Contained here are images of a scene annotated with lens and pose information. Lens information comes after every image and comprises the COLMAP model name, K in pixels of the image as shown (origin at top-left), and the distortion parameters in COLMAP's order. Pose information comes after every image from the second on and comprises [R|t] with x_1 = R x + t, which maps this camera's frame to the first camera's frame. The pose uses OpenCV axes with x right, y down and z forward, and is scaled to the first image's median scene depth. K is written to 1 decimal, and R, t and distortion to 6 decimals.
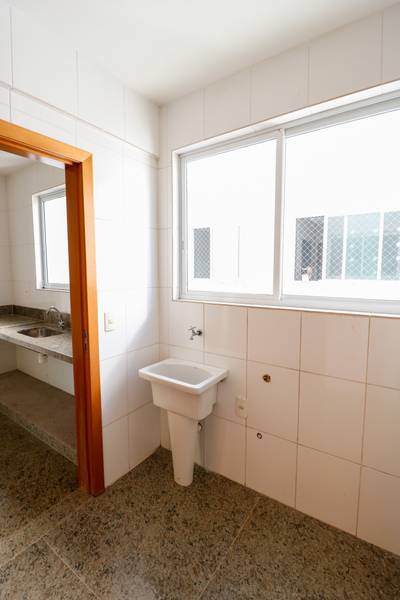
lens RADIAL K [[282.4, 0, 199.0], [0, 282.4, 294.5], [0, 0, 1]] dist [0.000783, -0.000327]
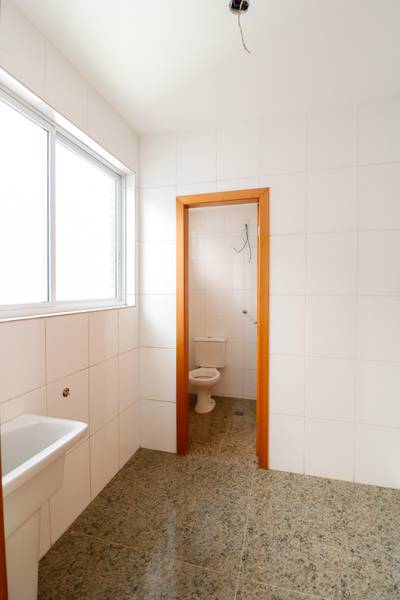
lens RADIAL K [[282.4, 0, 199.0], [0, 282.4, 294.5], [0, 0, 1]] dist [0.000783, -0.000327]
pose [[-0.305101, -0.011606, 0.952249, -0.796332], [0.082805, 0.995815, 0.038668, -0.018008], [-0.948713, 0.090648, -0.302863, 0.891562]]
